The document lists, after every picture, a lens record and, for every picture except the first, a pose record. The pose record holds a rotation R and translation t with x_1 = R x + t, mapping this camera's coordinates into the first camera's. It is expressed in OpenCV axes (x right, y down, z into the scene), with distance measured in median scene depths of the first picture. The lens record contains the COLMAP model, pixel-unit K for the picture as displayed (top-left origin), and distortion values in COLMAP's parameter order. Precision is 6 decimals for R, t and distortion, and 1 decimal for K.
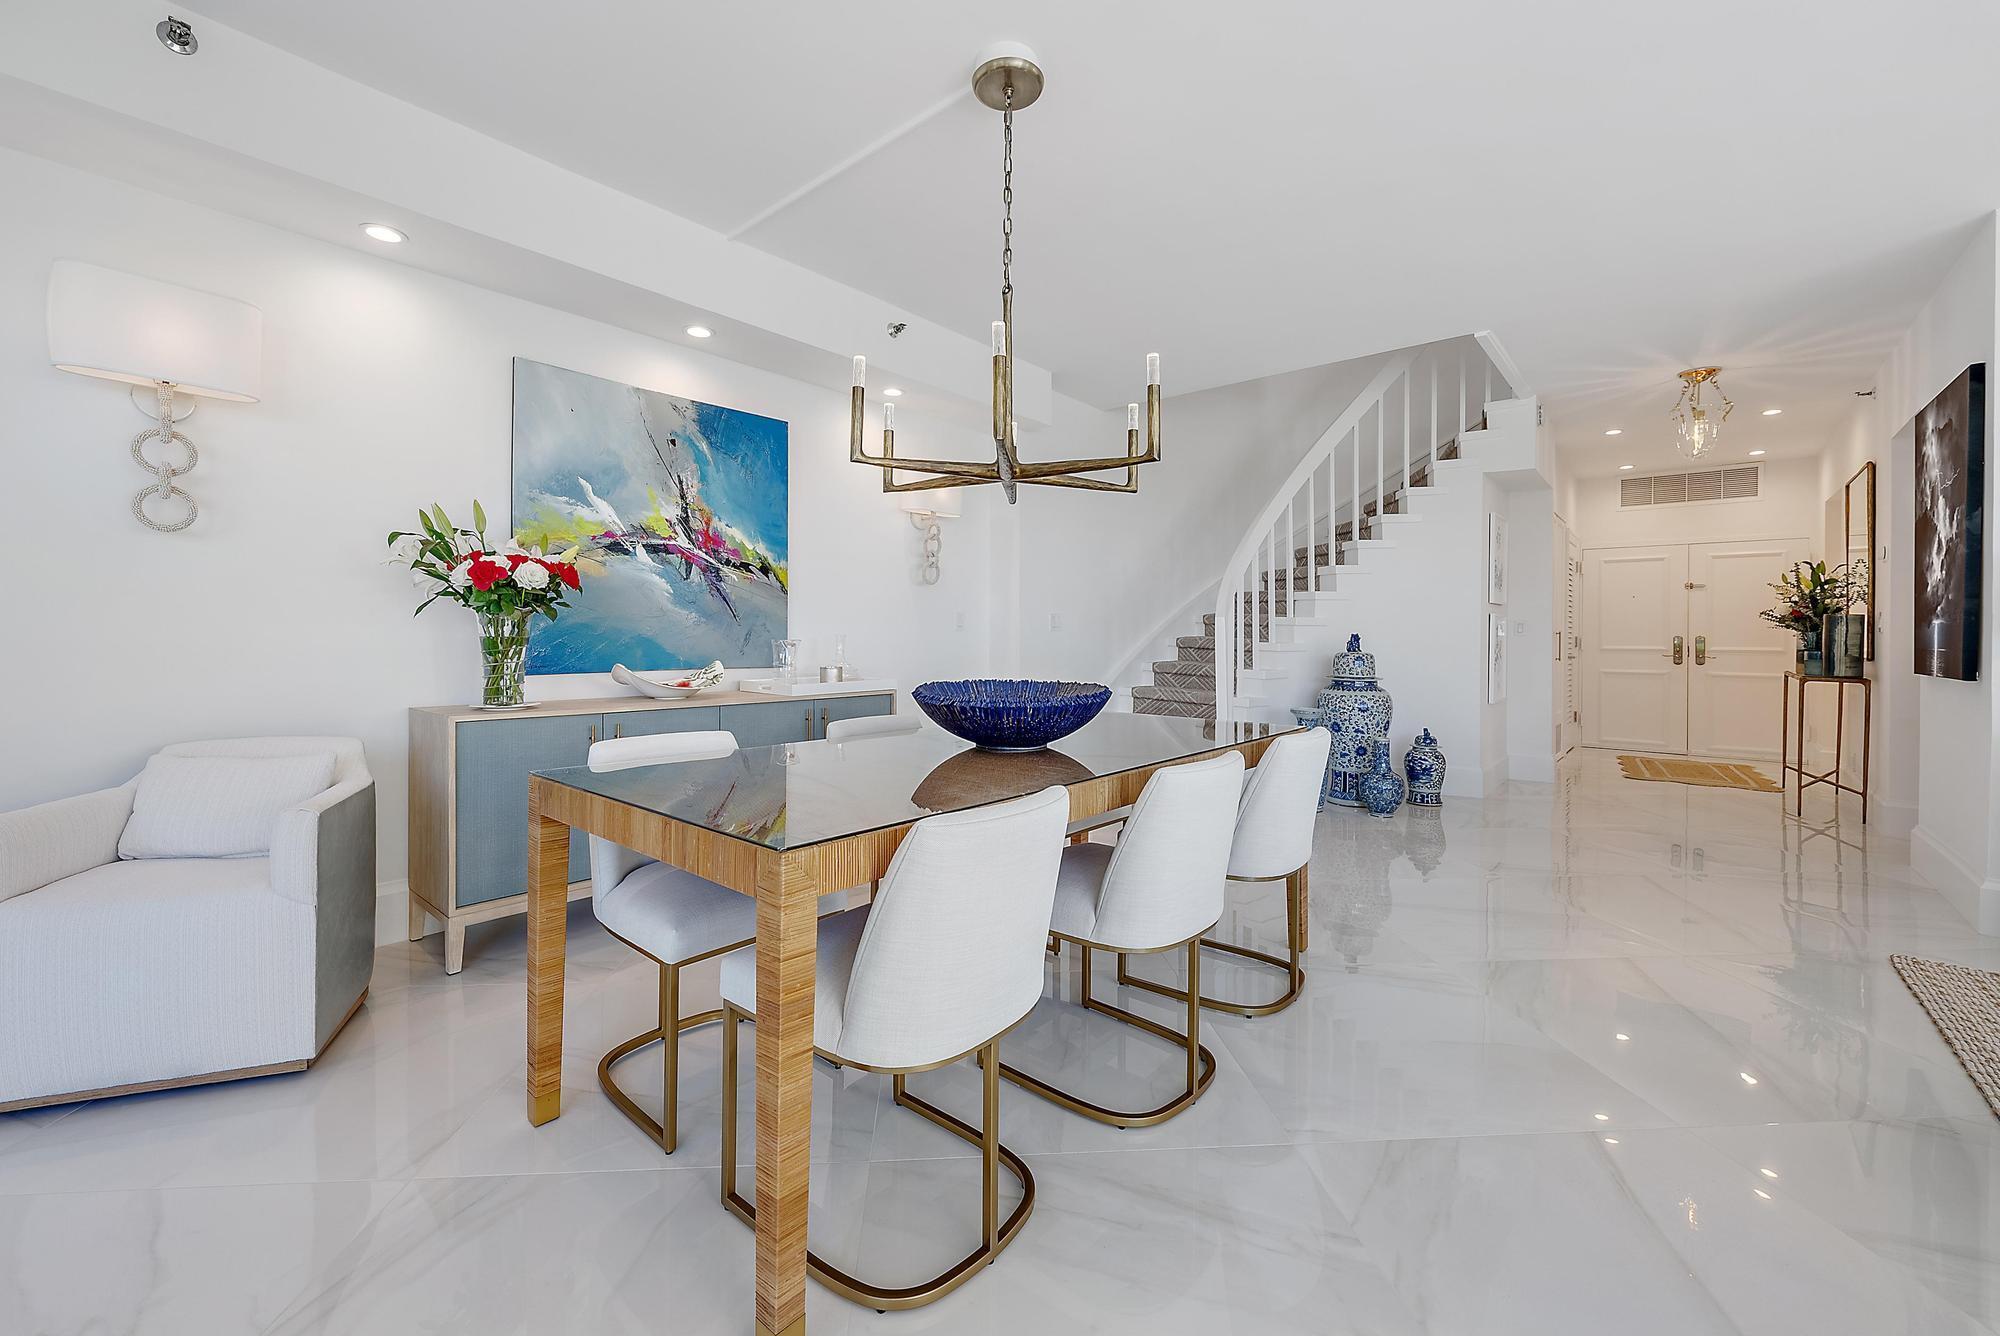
lens RADIAL K [[797.1, 0, 1003.5], [0, 797.1, 642.7], [0, 0, 1]] dist [0.000213, 0.000044]
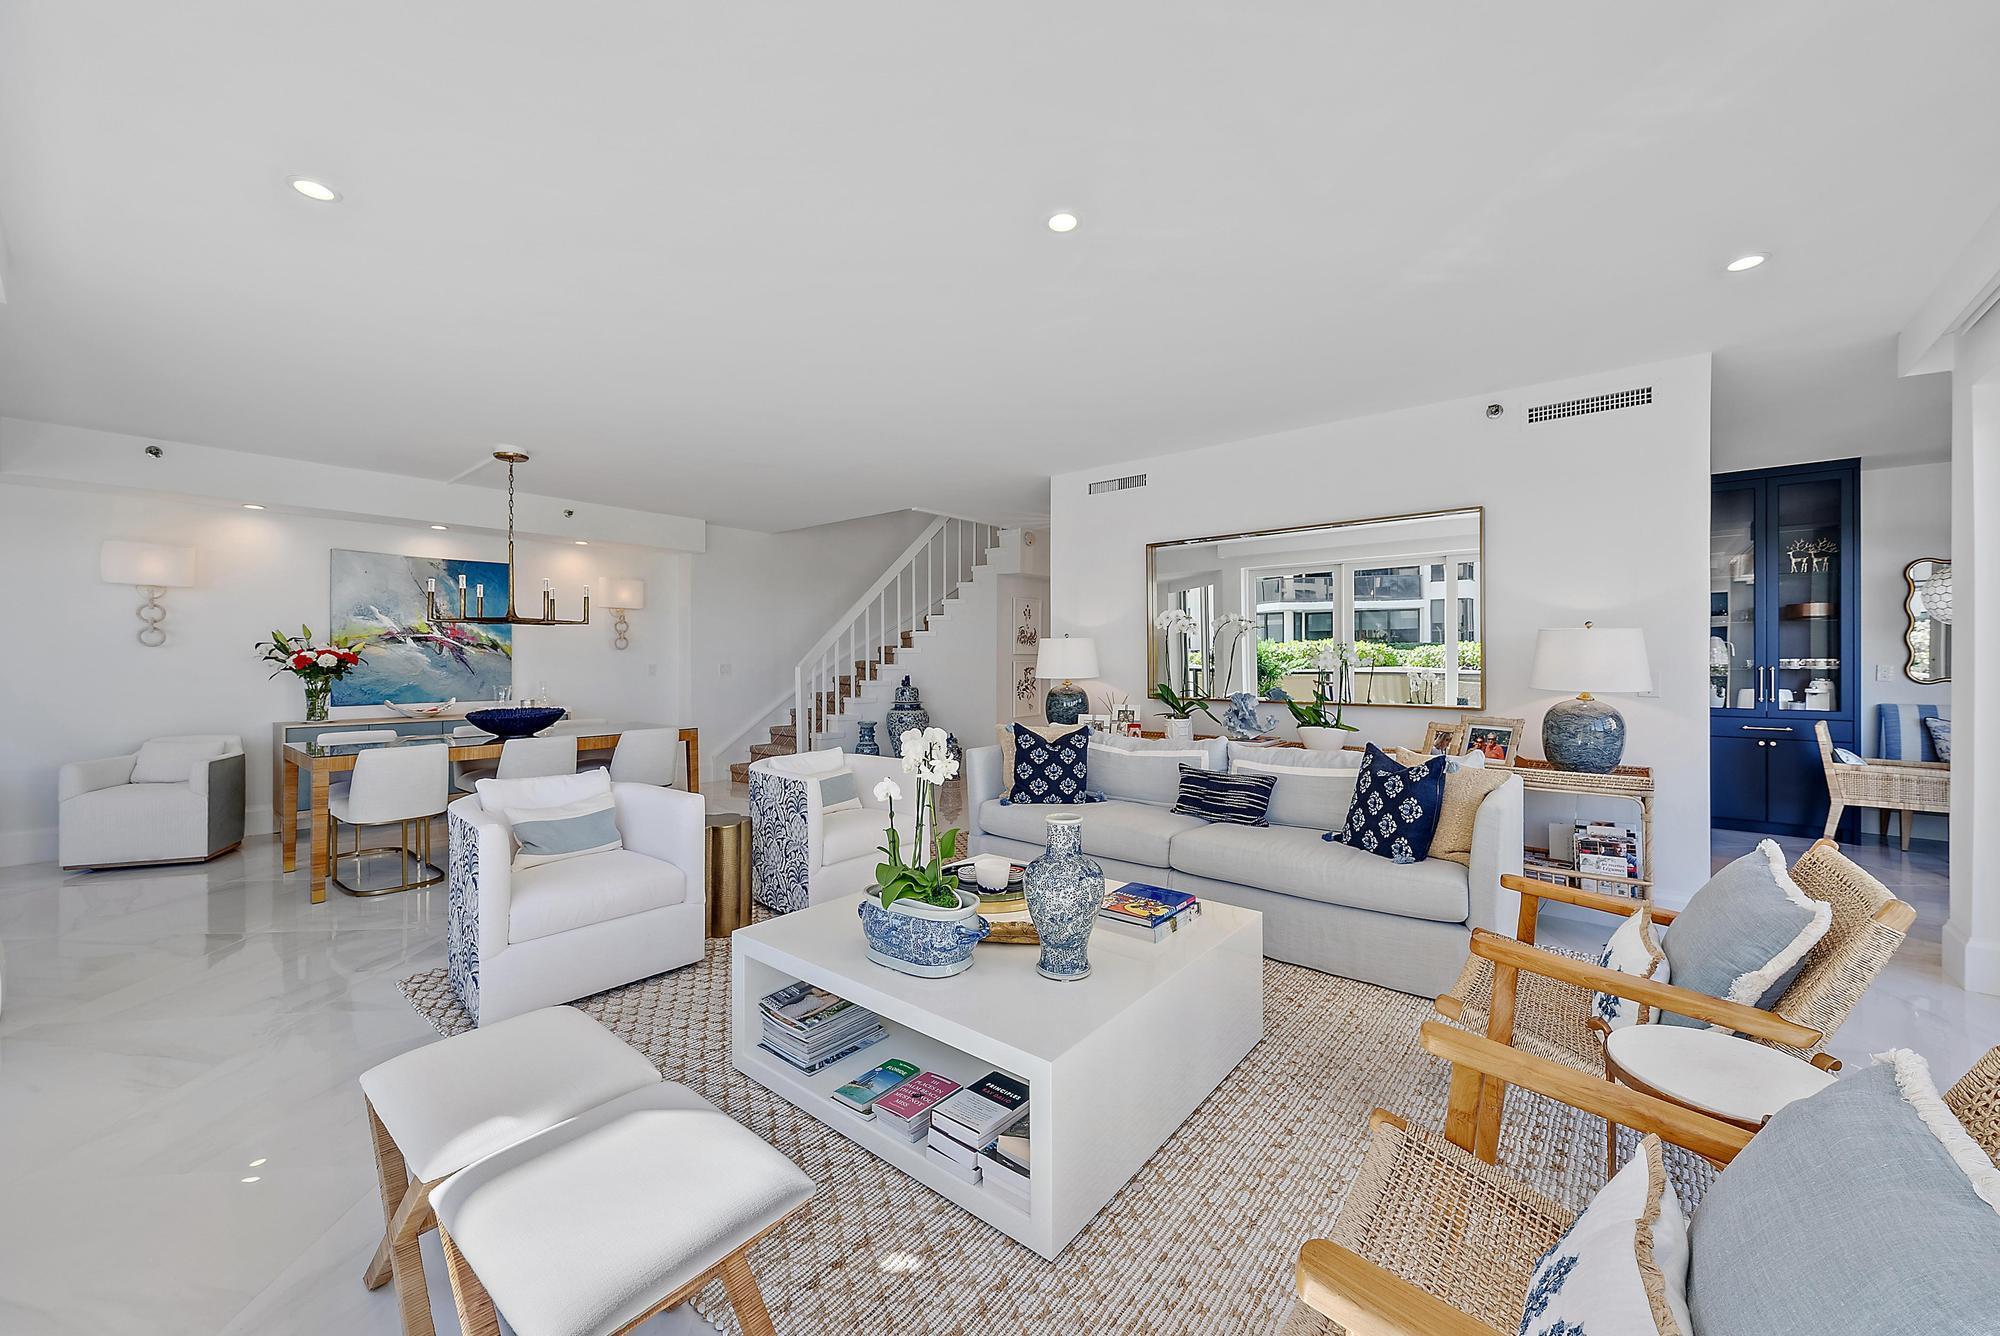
lens RADIAL K [[639.2, 0, 867.8], [0, 639.2, 669.4], [0, 0, 1]] dist [-0.000370, -0.000032]
pose [[0.999828, -0.007271, 0.017041, 0.788930], [0.007394, 0.999947, -0.007218, -0.034841], [-0.016987, 0.007342, 0.999829, -0.704007]]
